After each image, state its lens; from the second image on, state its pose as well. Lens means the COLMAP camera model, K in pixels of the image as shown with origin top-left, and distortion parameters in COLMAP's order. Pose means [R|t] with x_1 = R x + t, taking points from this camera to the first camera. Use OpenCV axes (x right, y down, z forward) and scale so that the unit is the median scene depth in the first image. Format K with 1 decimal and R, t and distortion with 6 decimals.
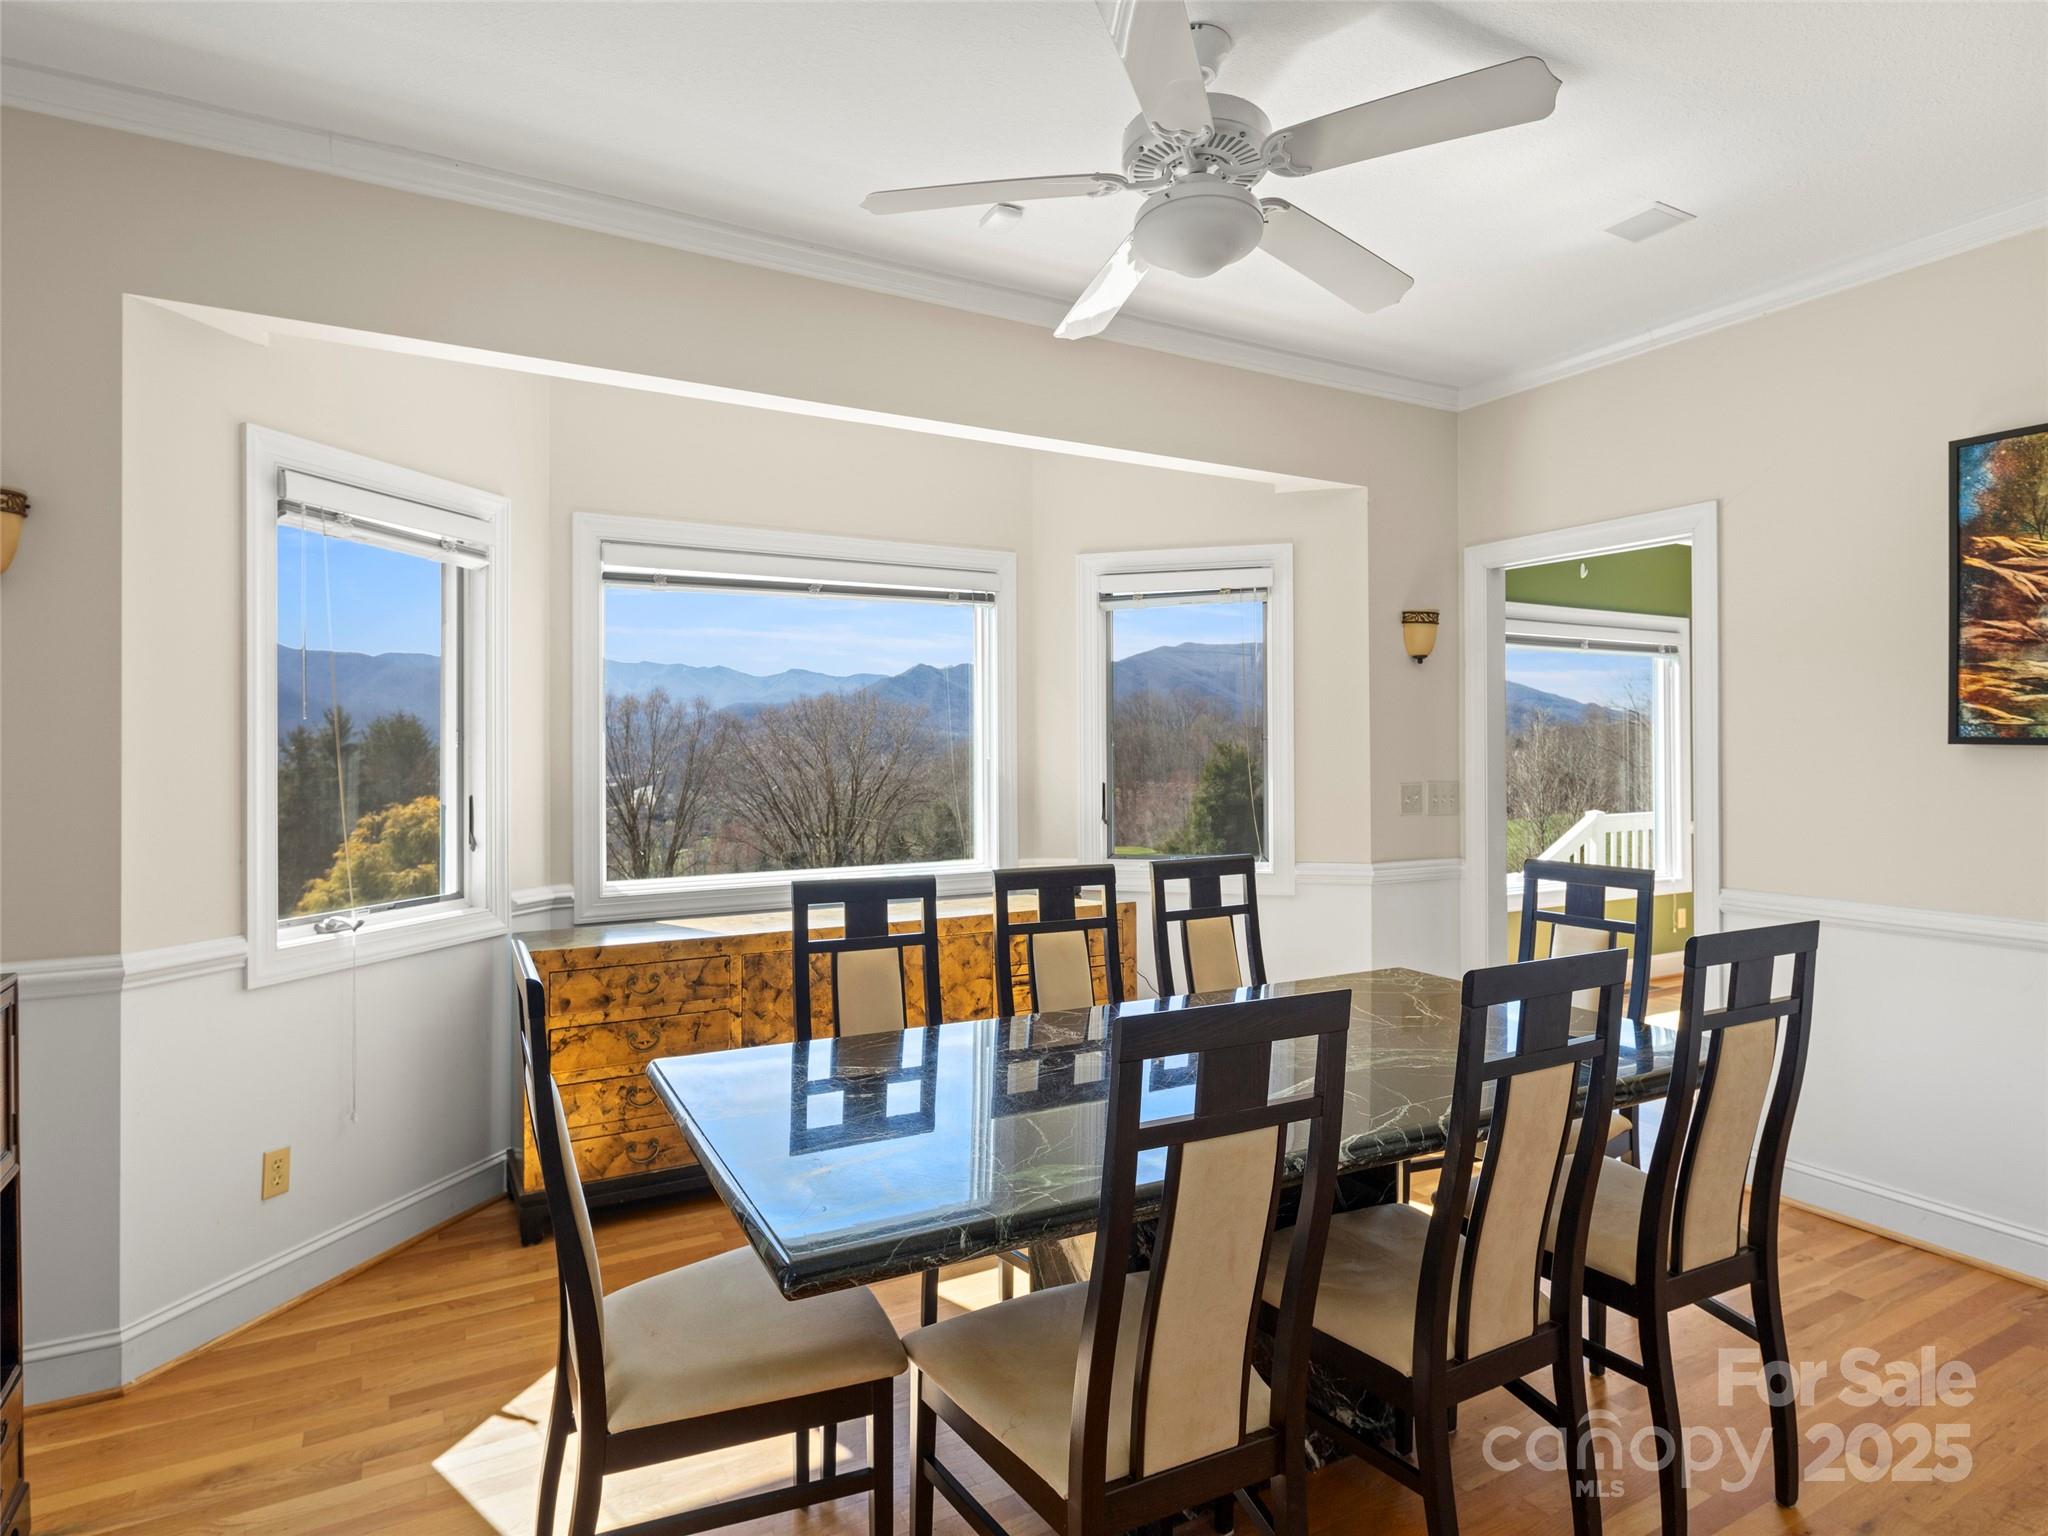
lens RADIAL K [[1110.0, 0, 1033.9], [0, 1110.0, 743.2], [0, 0, 1]] dist [0.000295, -0.000054]
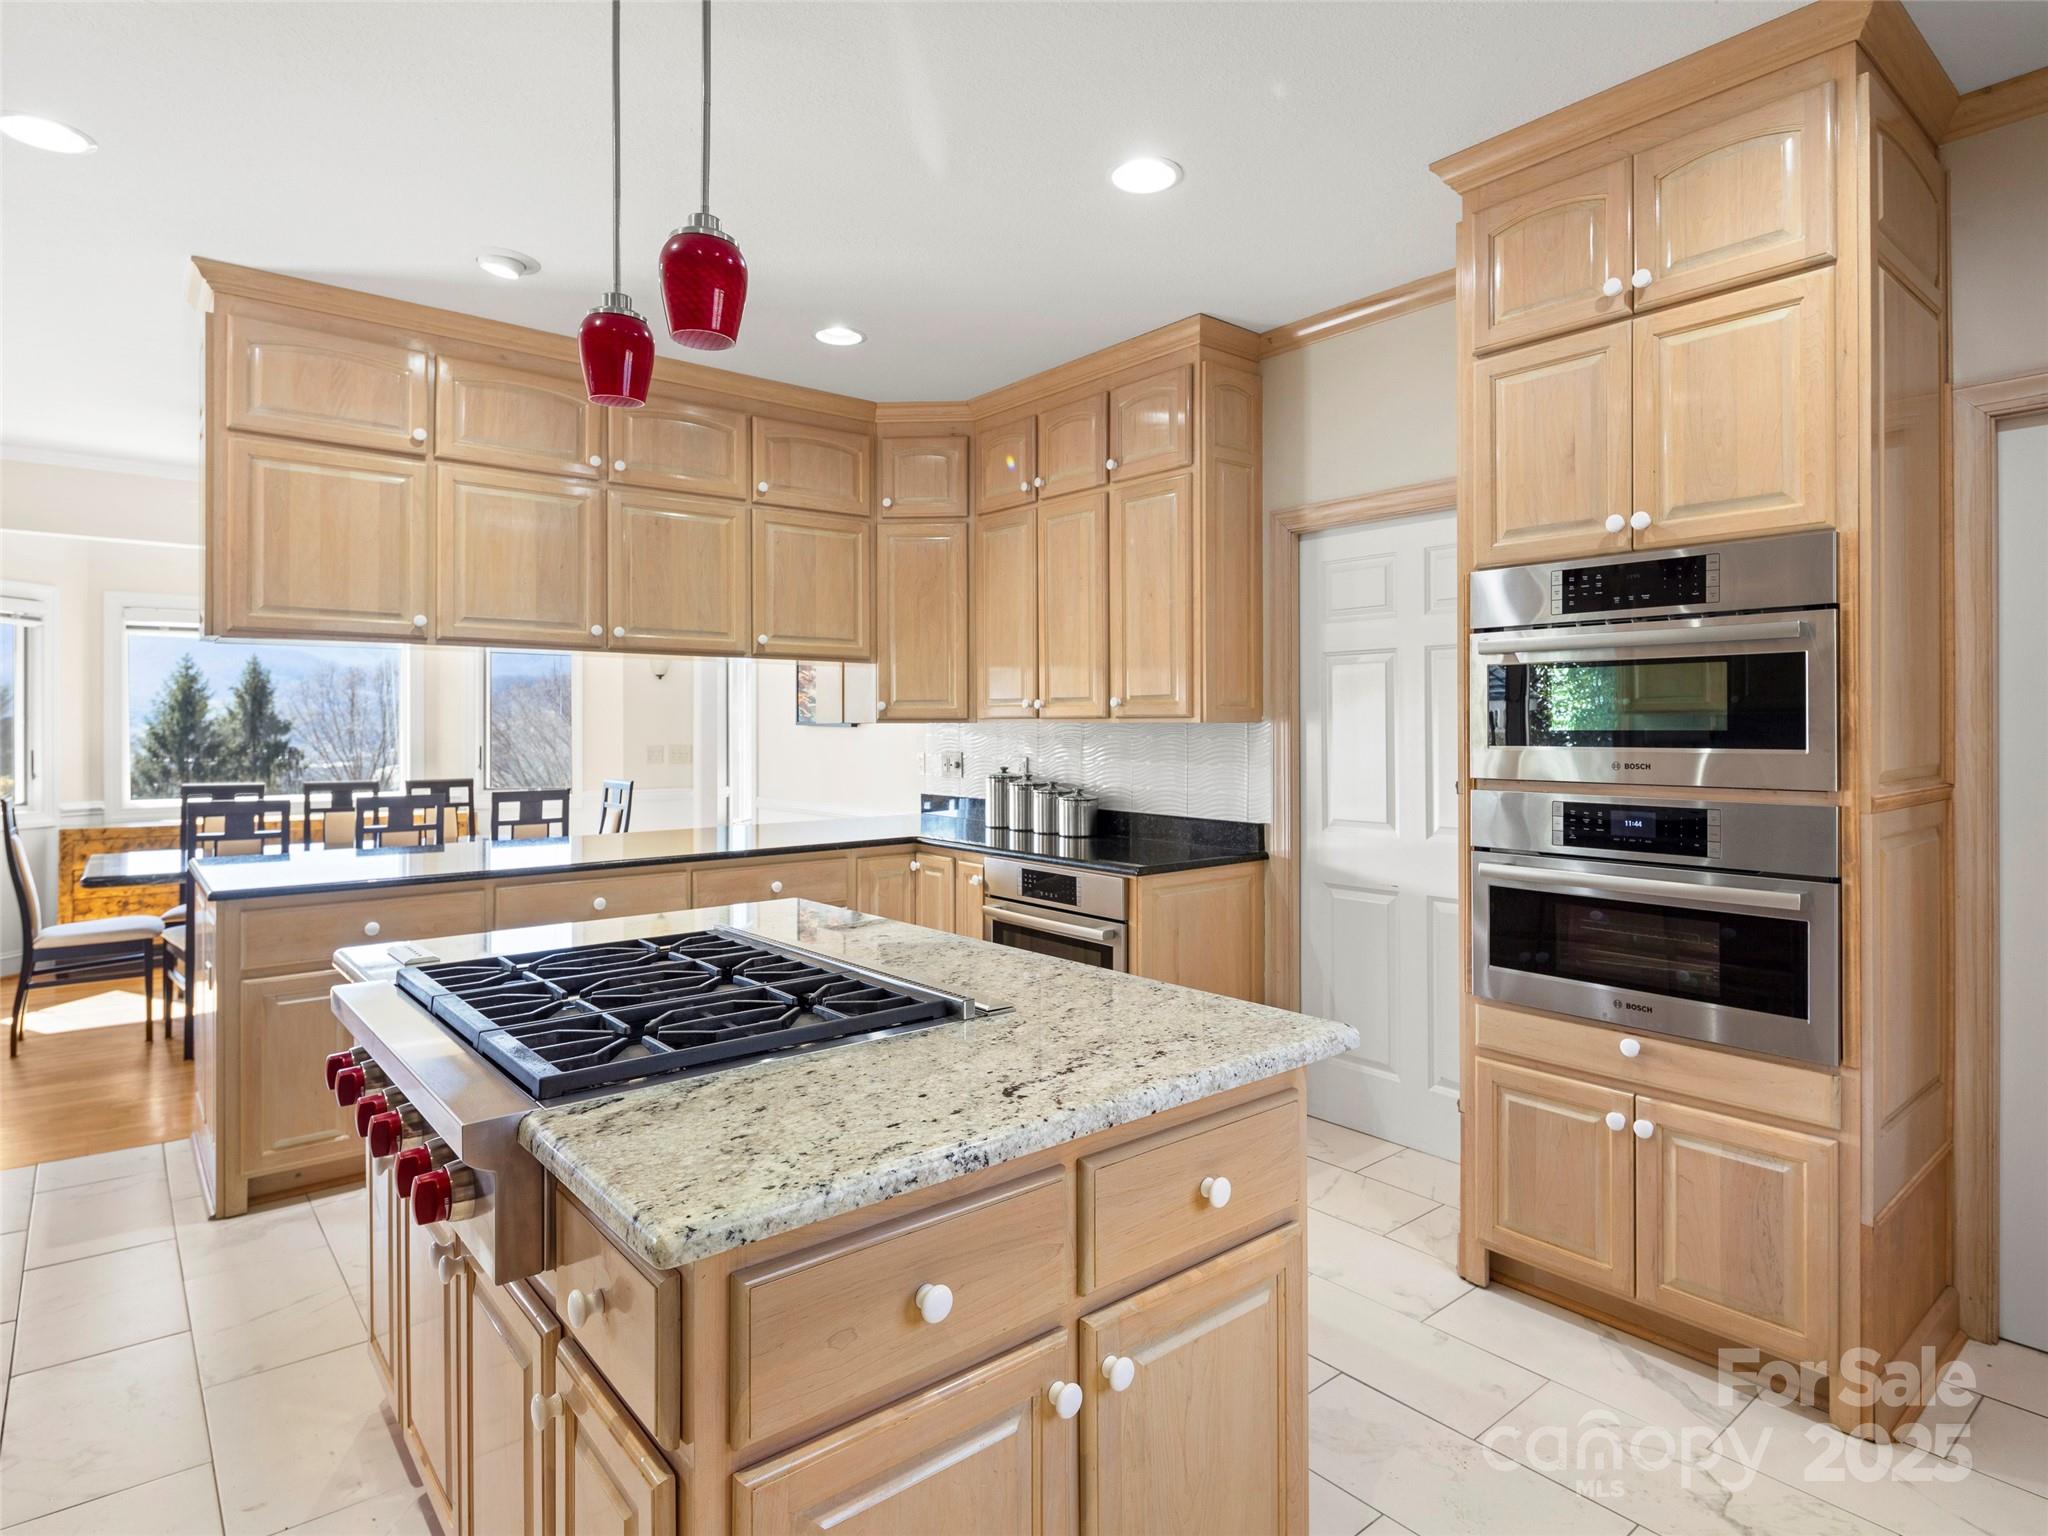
lens RADIAL K [[1152.1, 0, 1042.1], [0, 1152.1, 719.5], [0, 0, 1]] dist [0.001159, 0.000098]
pose [[0.986013, 0.008882, 0.166430, 0.656513], [-0.008535, 0.999960, -0.002805, -0.008753], [-0.166448, 0.001346, 0.986049, -0.926448]]
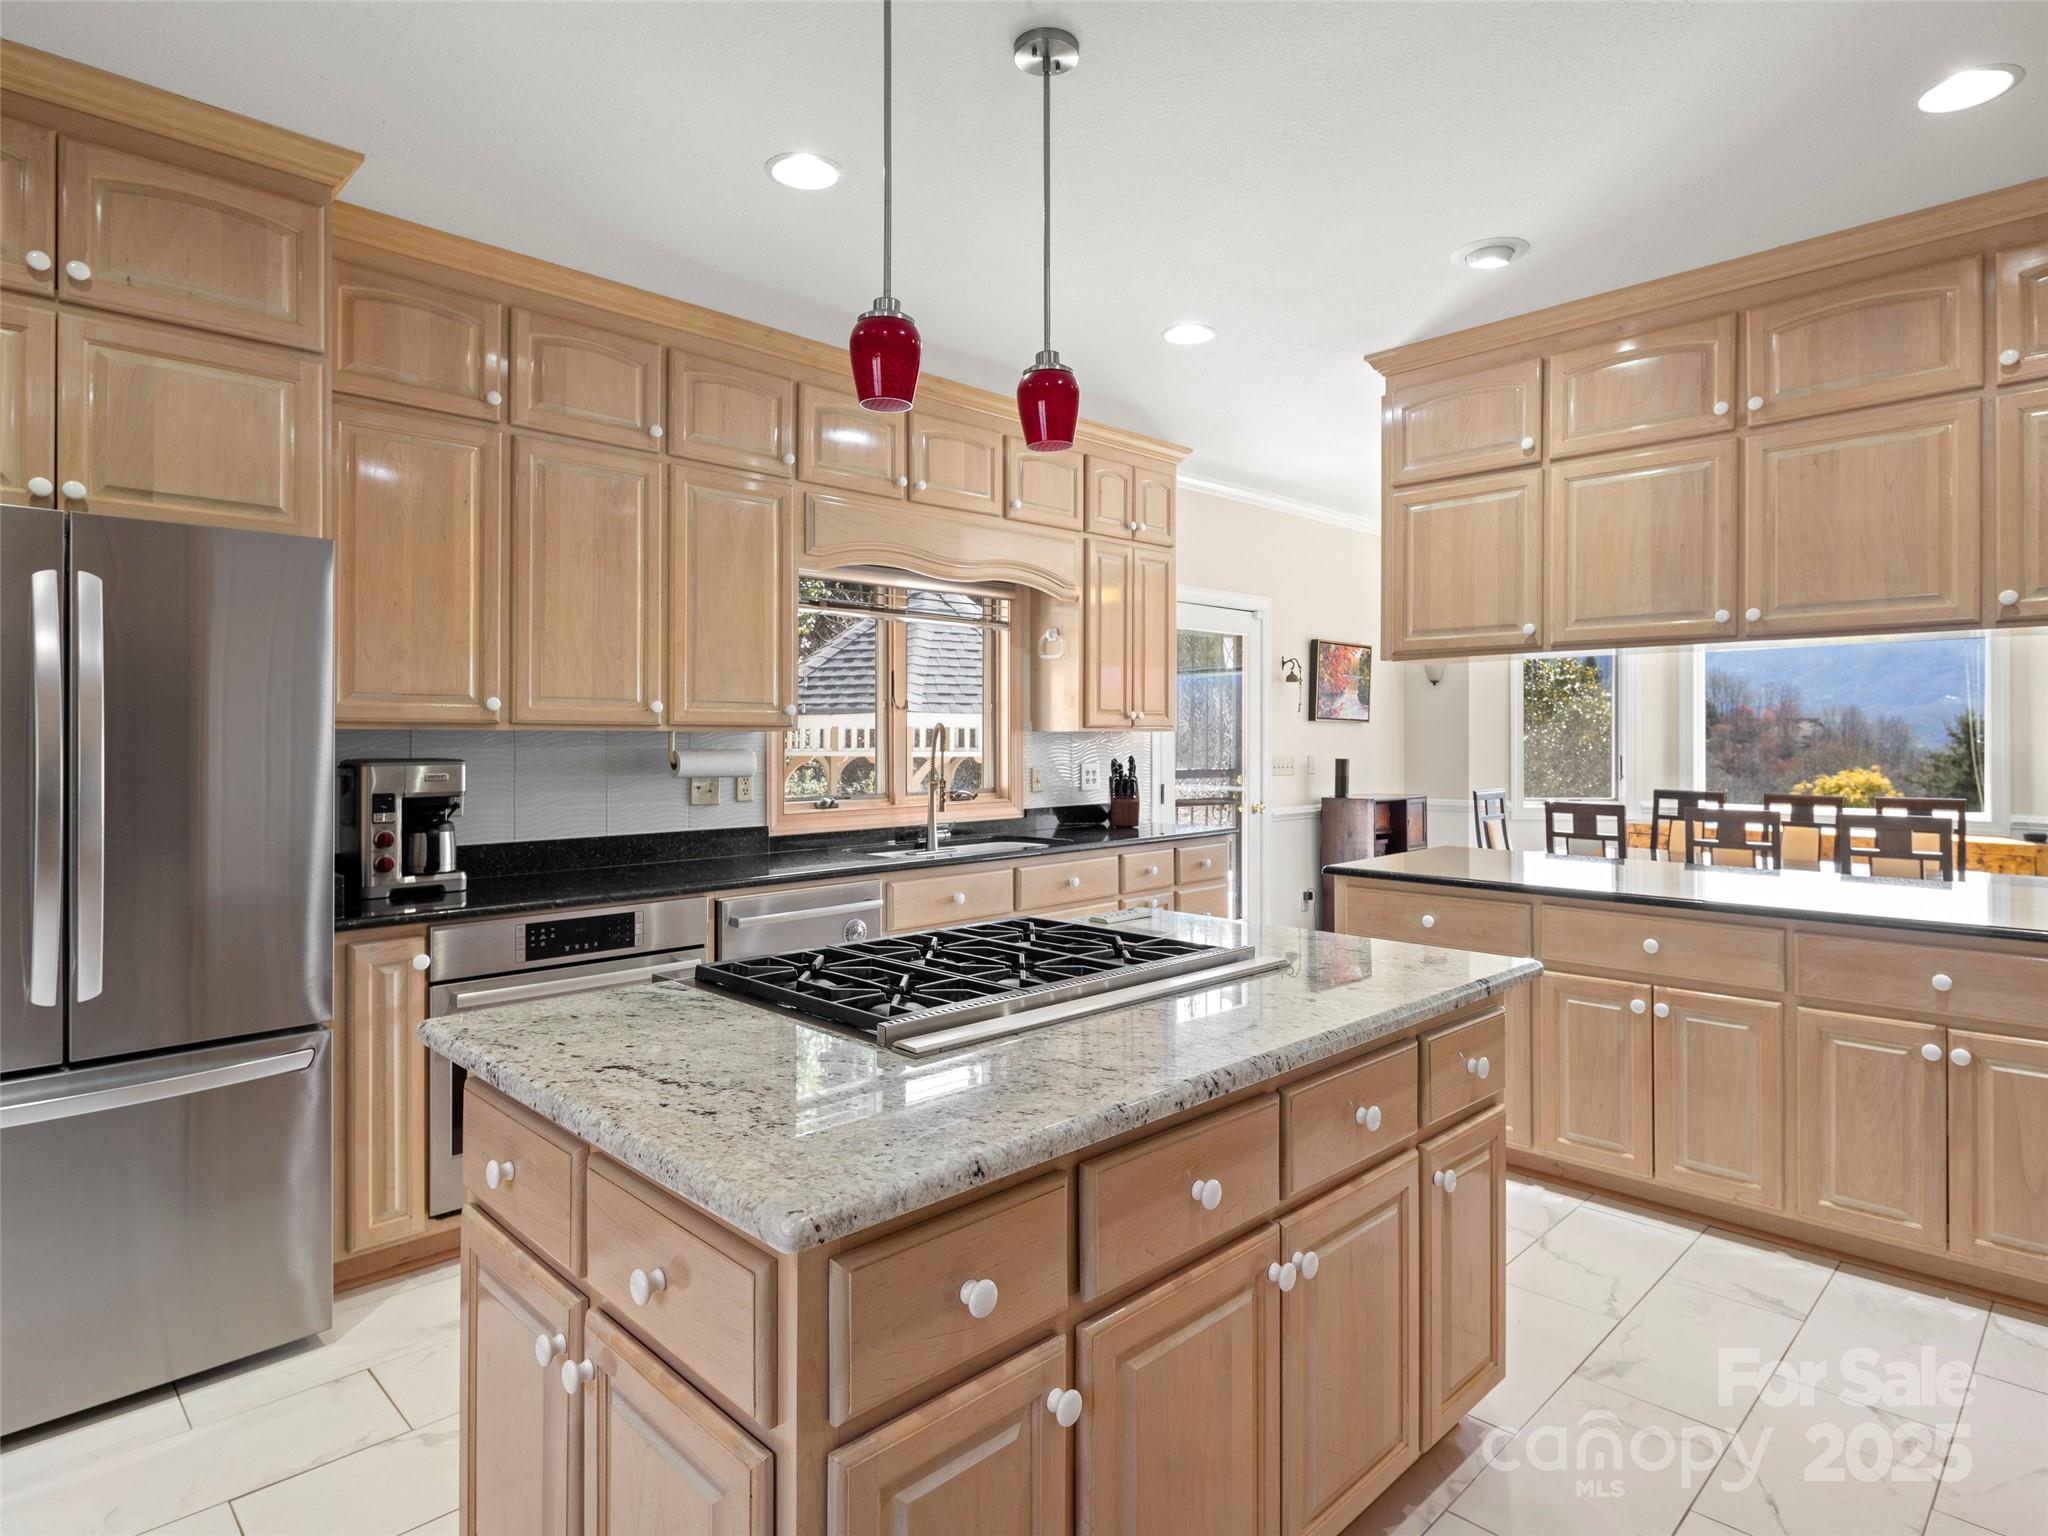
lens RADIAL K [[1110.0, 0, 1033.9], [0, 1110.0, 743.2], [0, 0, 1]] dist [0.000295, -0.000054]
pose [[0.256482, 0.012474, -0.966468, 1.511180], [0.001652, 0.999910, 0.013344, -0.004680], [0.966548, -0.005019, 0.256438, -0.163025]]
